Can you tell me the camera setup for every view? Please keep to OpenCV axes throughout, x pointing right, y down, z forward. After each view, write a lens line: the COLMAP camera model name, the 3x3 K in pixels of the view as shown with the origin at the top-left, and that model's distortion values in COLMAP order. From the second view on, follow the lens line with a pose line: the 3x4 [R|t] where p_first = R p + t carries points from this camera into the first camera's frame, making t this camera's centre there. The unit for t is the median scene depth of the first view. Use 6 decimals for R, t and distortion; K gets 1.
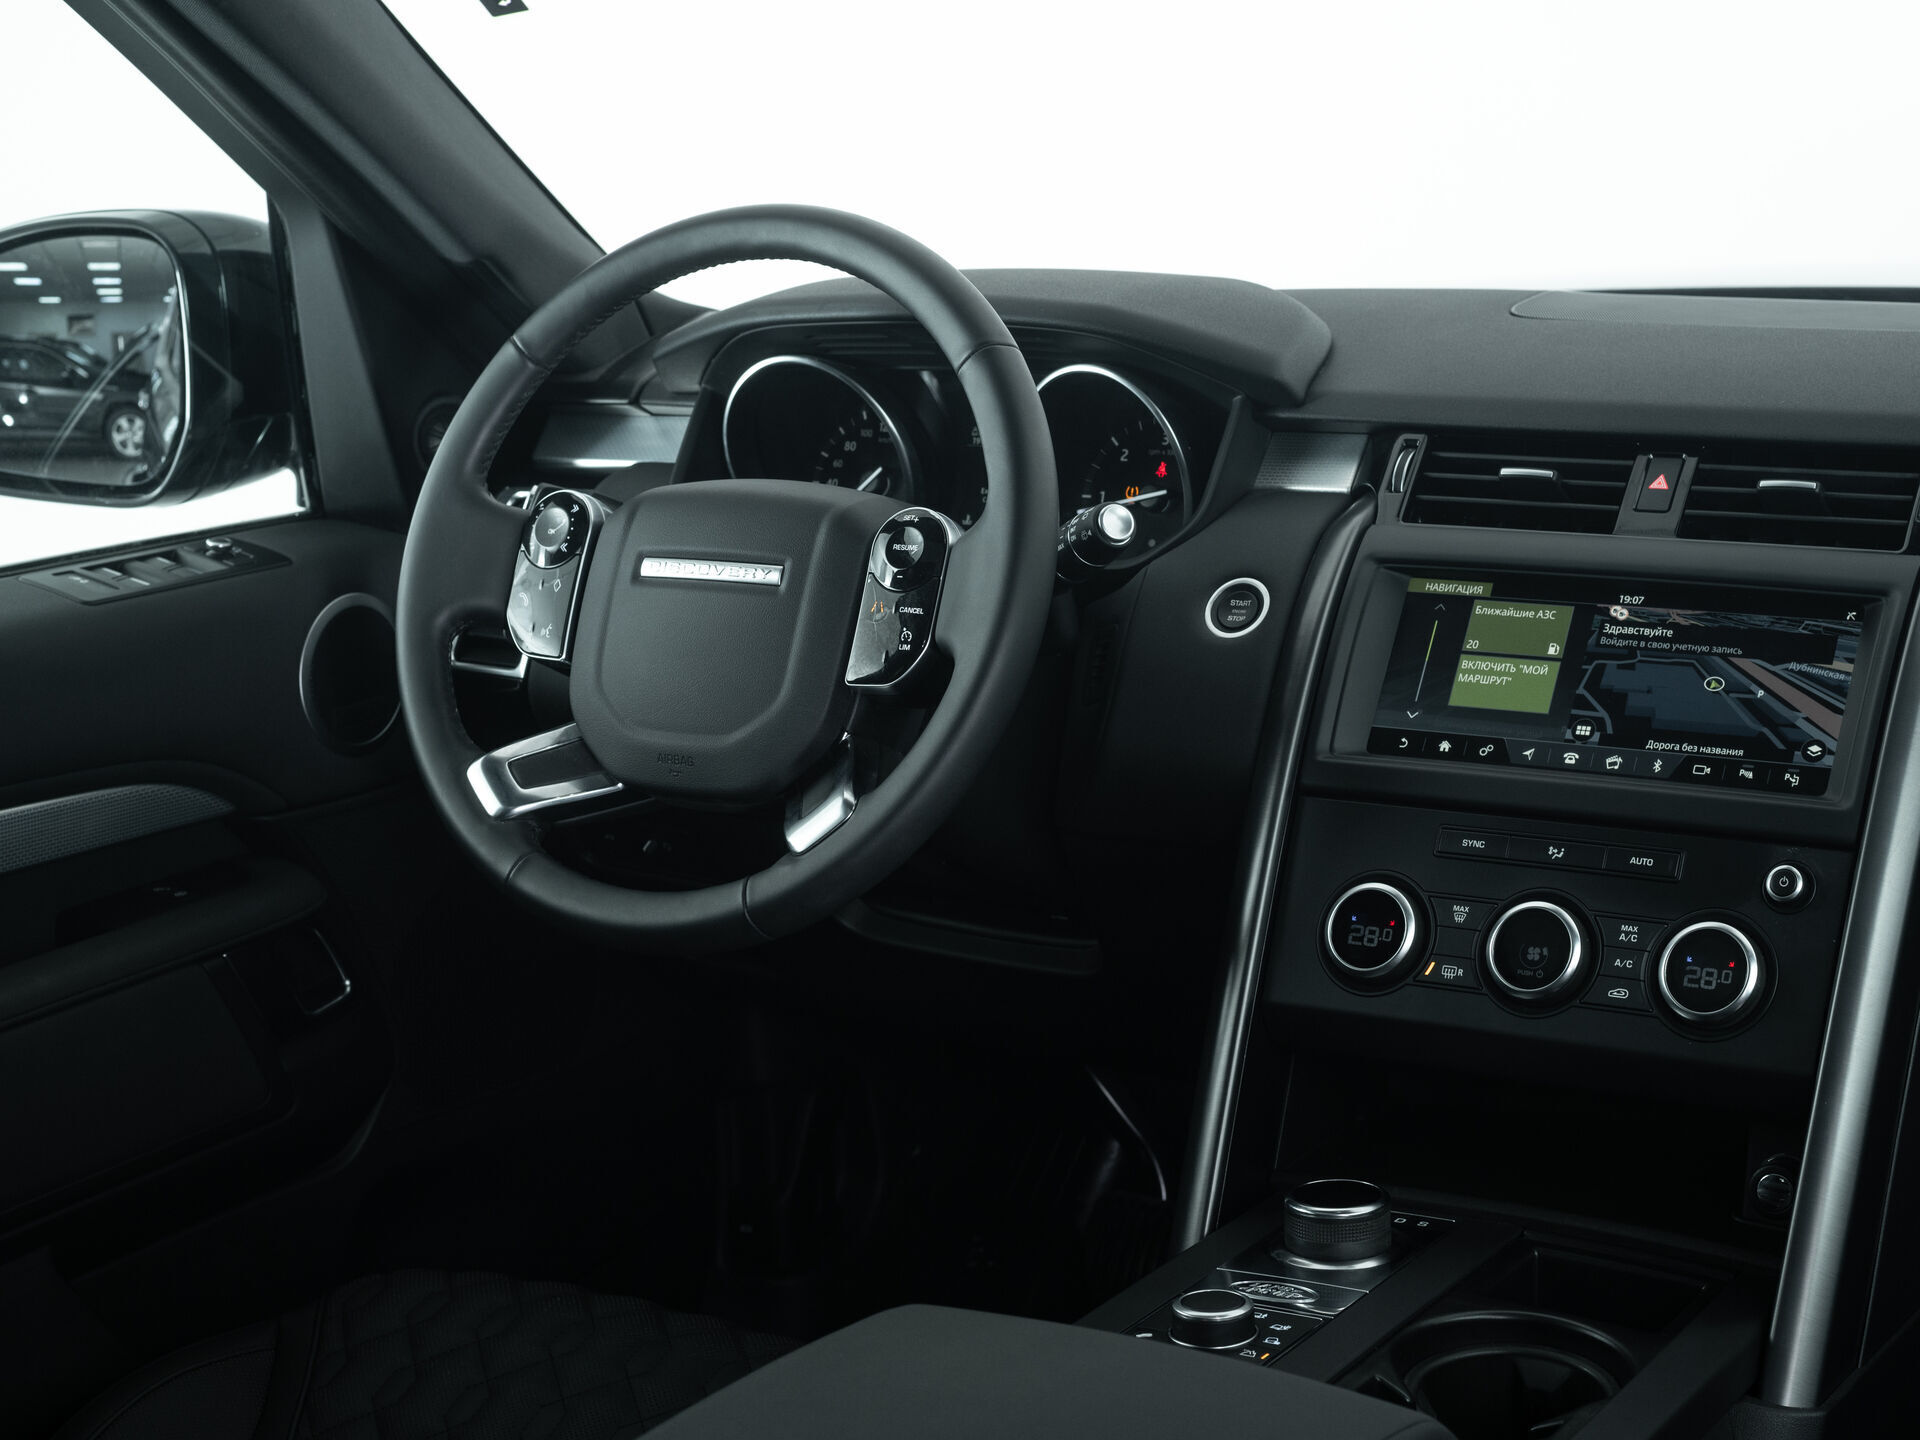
lens RADIAL K [[3236.5, 0, 960.0], [0, 3236.5, 720.0], [0, 0, 1]] dist [-0.112596, 0.008955]
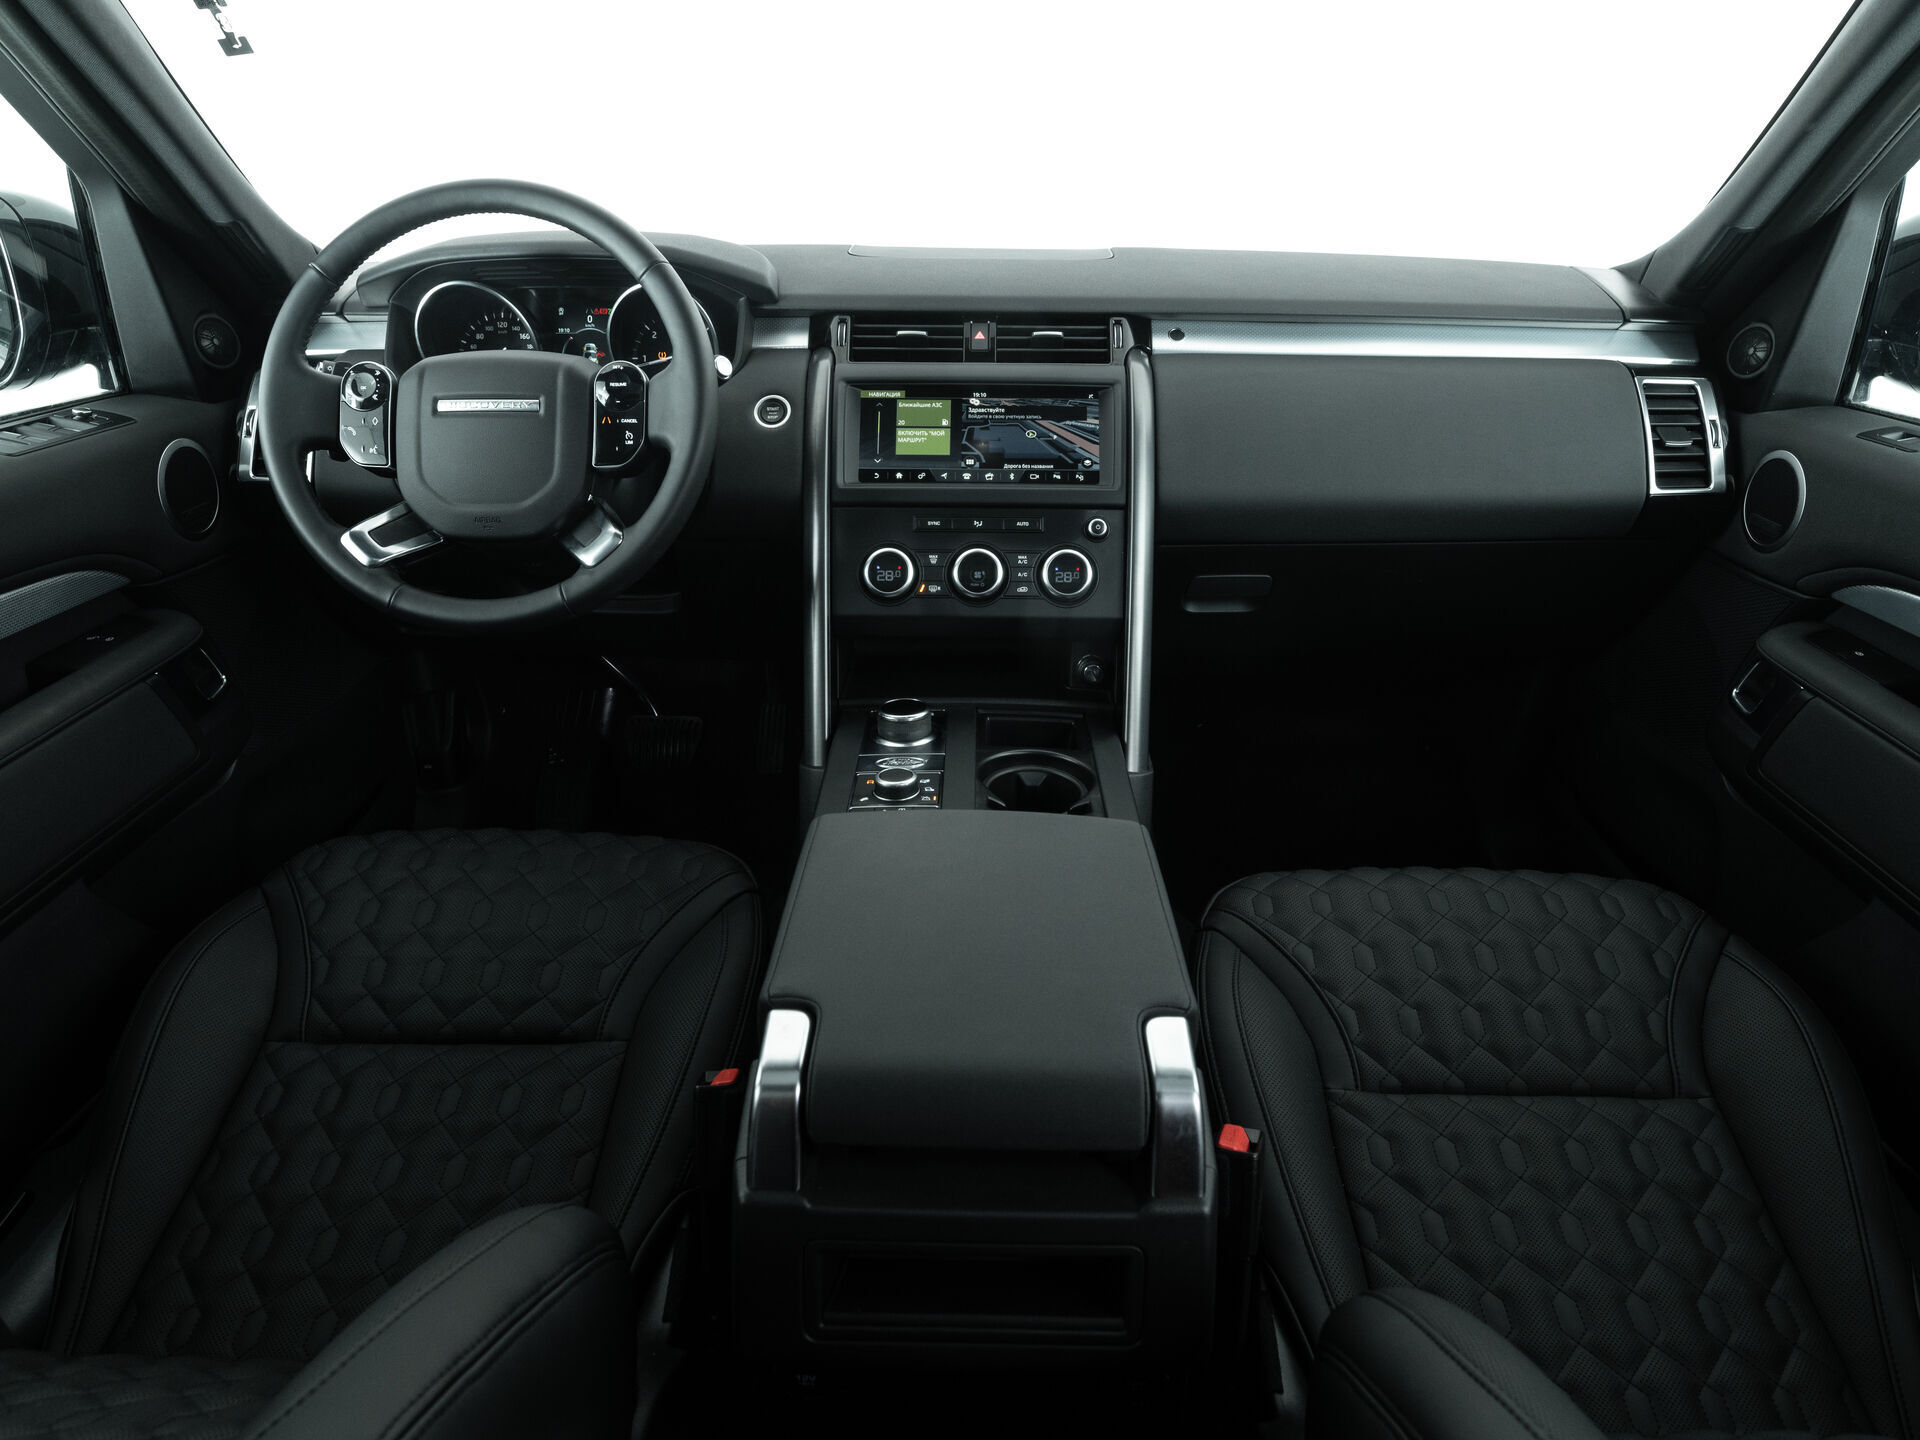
lens RADIAL K [[1244.5, 0, 963.5], [0, 1244.5, 704.0], [0, 0, 1]] dist [-0.024074, -0.000697]
pose [[0.856122, -0.167639, 0.488828, -0.212607], [0.073683, 0.975855, 0.205613, -0.009086], [-0.511494, -0.140011, 0.847803, 0.313428]]
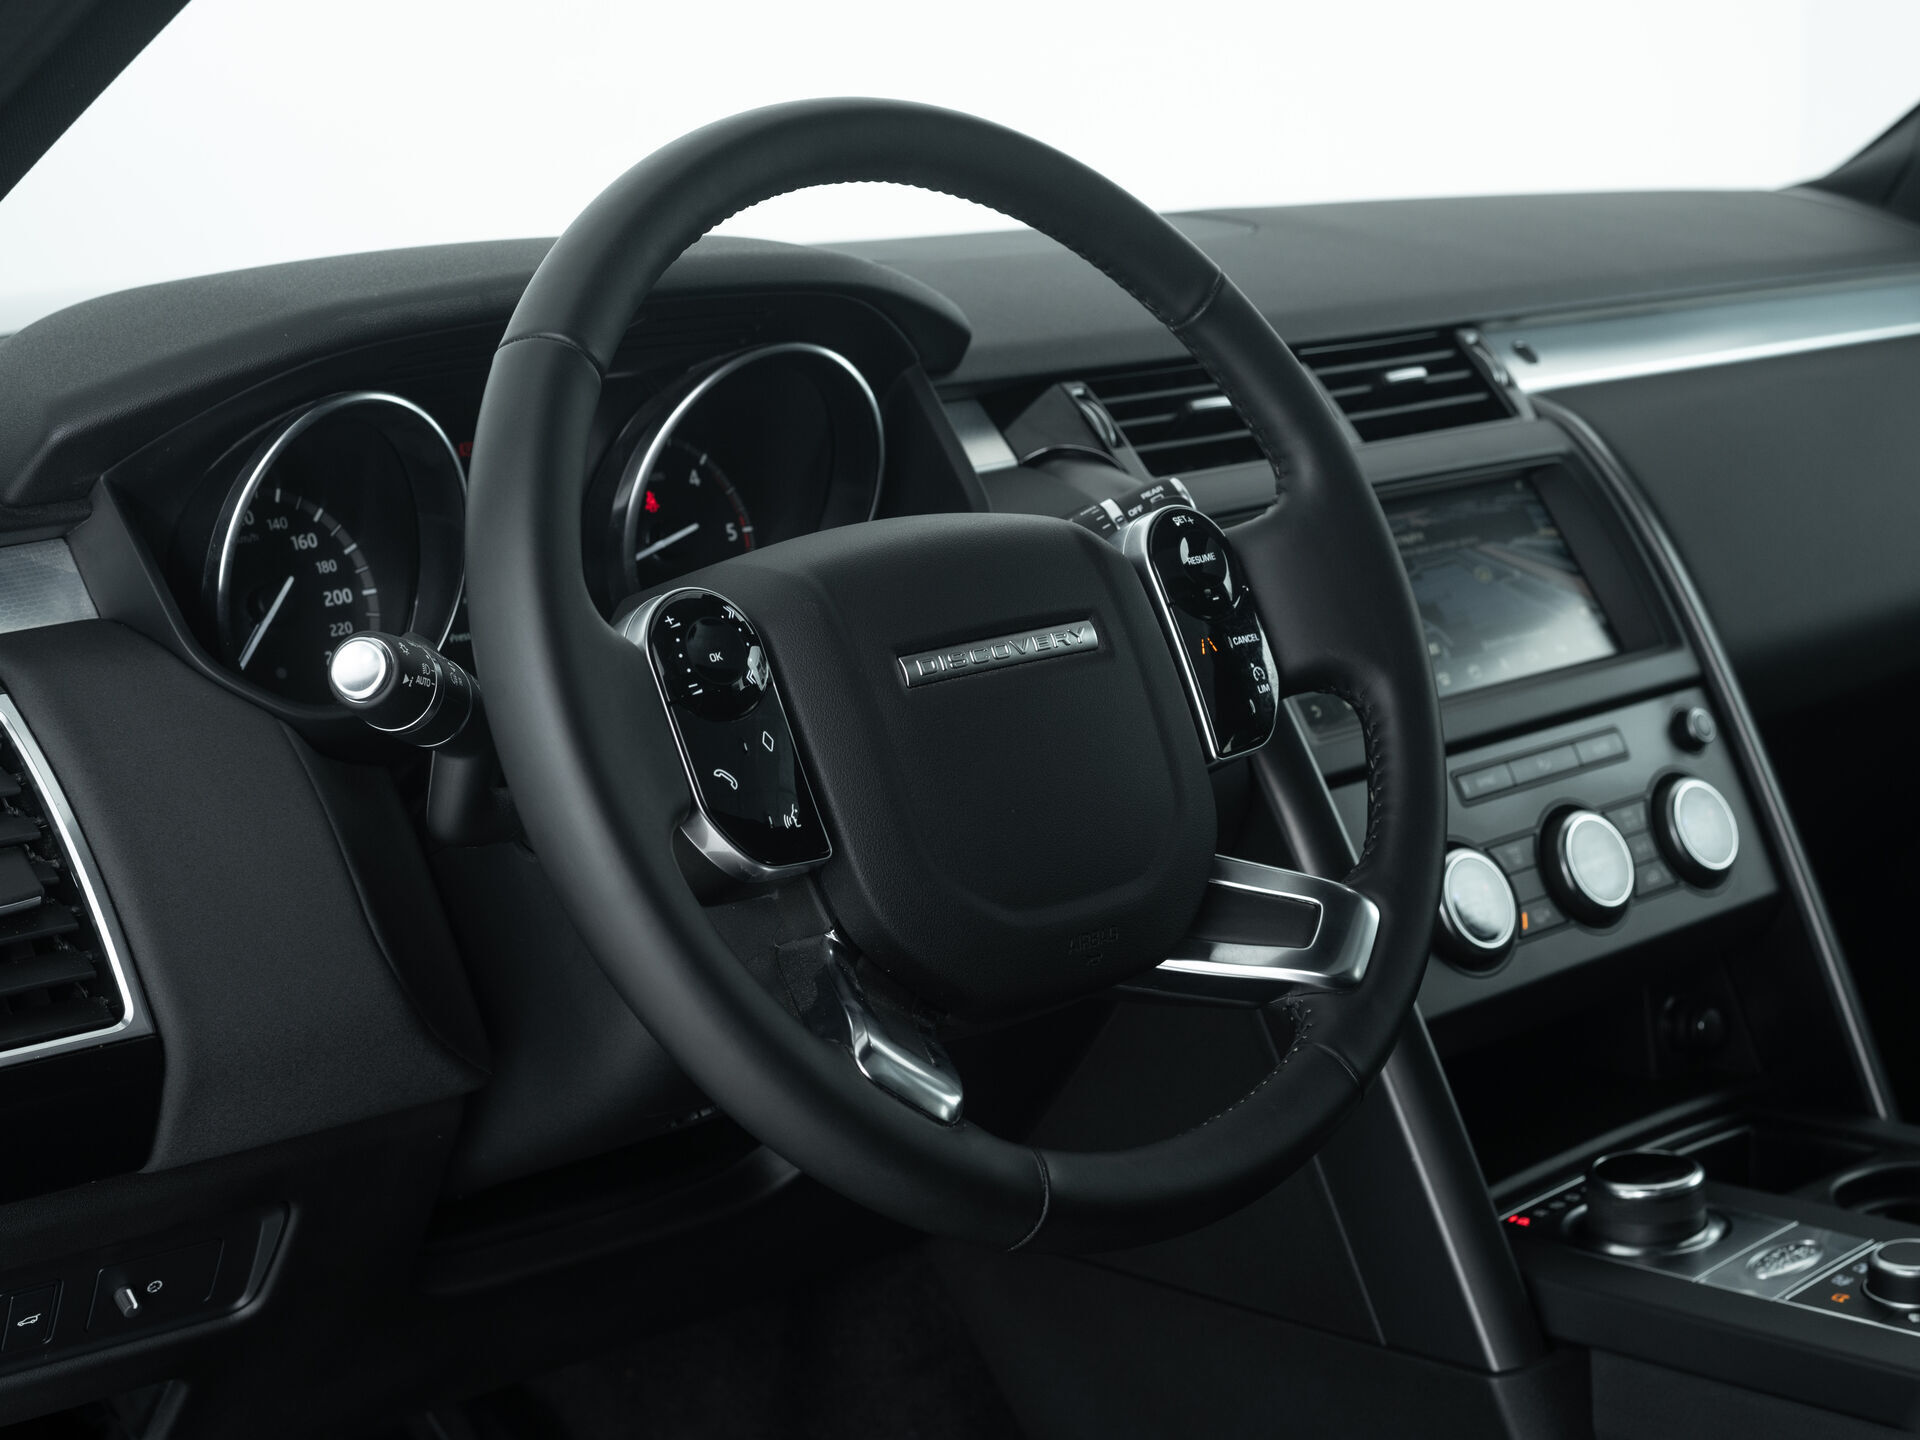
lens RADIAL K [[3236.5, 0, 960.0], [0, 3236.5, 720.0], [0, 0, 1]] dist [-0.112596, 0.008955]
pose [[0.258979, -0.169339, 0.950923, -0.720889], [0.230665, 0.966868, 0.109358, -0.108480], [-0.937936, 0.191023, 0.289459, 0.844995]]
